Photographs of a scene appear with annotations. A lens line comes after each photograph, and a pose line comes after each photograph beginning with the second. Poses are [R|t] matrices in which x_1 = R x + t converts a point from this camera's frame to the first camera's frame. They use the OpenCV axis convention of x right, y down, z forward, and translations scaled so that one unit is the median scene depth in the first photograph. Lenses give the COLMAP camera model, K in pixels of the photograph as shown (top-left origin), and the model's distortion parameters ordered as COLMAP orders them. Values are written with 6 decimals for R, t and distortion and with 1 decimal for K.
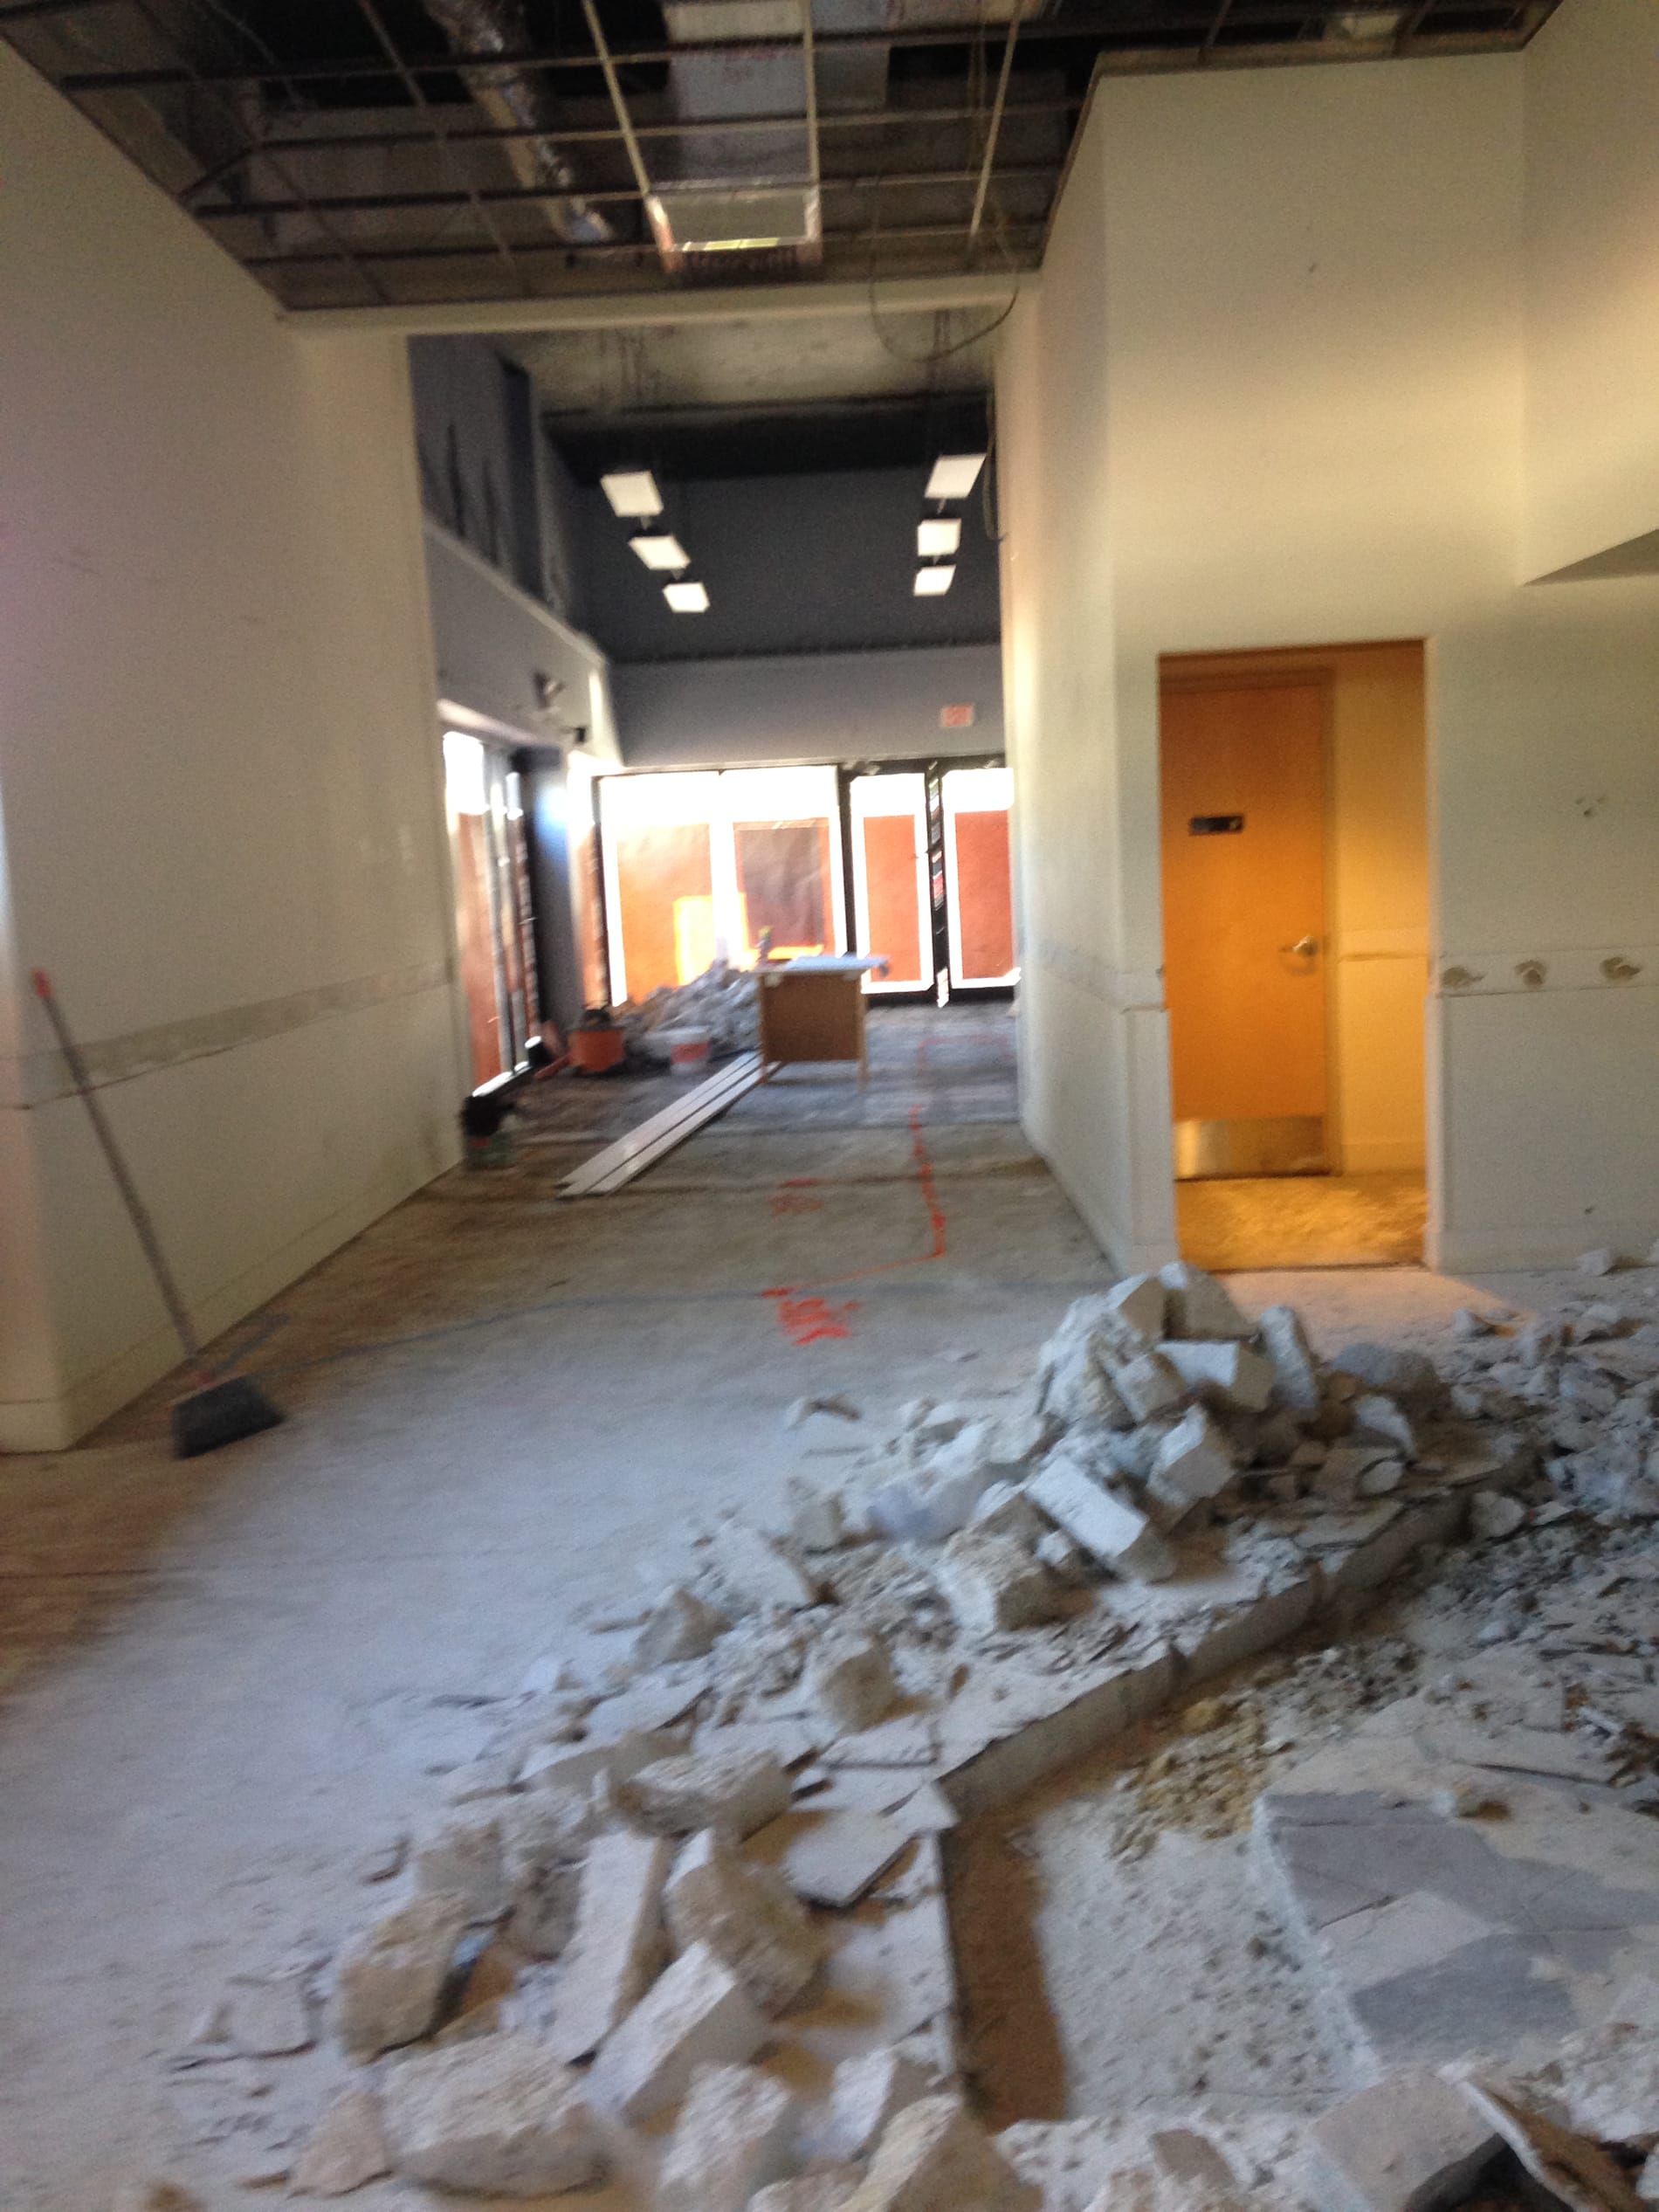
lens RADIAL K [[1976.0, 0, 829.5], [0, 1976.0, 1106.0], [0, 0, 1]] dist [0.166503, -0.246586]
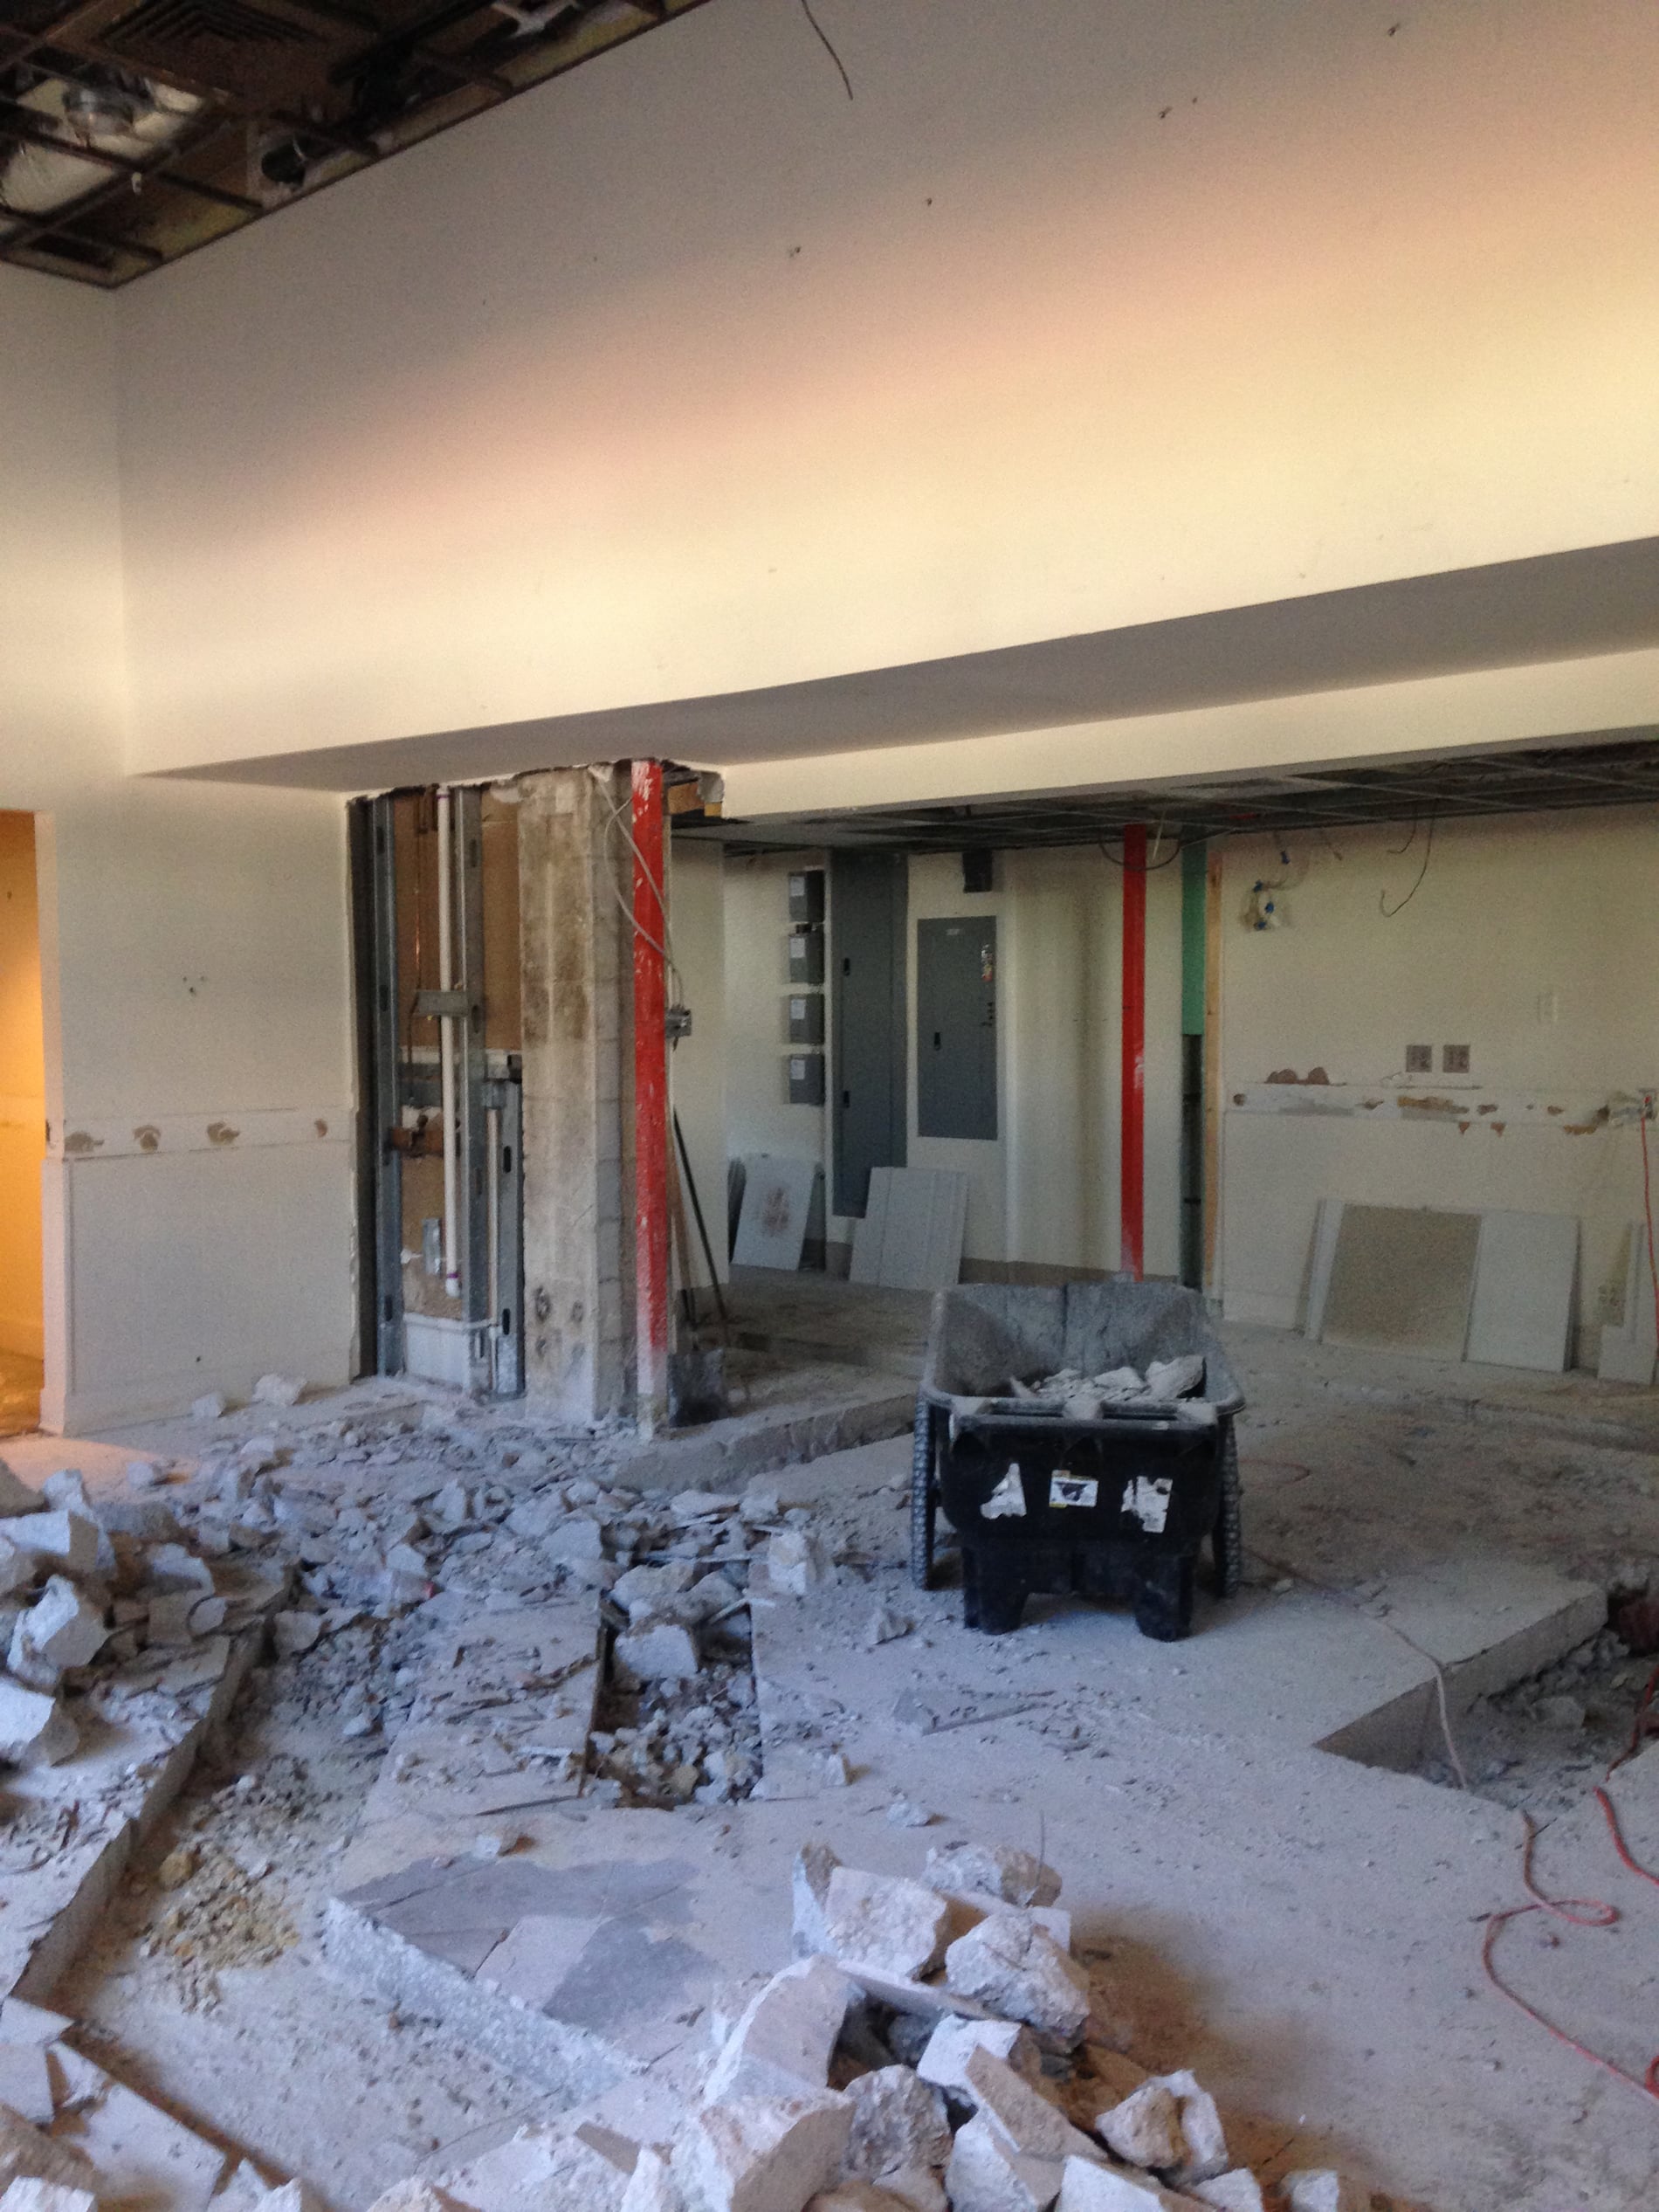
lens RADIAL K [[1976.0, 0, 829.5], [0, 1976.0, 1106.0], [0, 0, 1]] dist [0.166503, -0.246586]
pose [[0.671290, -0.000033, 0.741195, -0.298272], [0.065391, 0.996103, -0.059180, 0.004845], [-0.738305, 0.088195, 0.668676, 0.042282]]
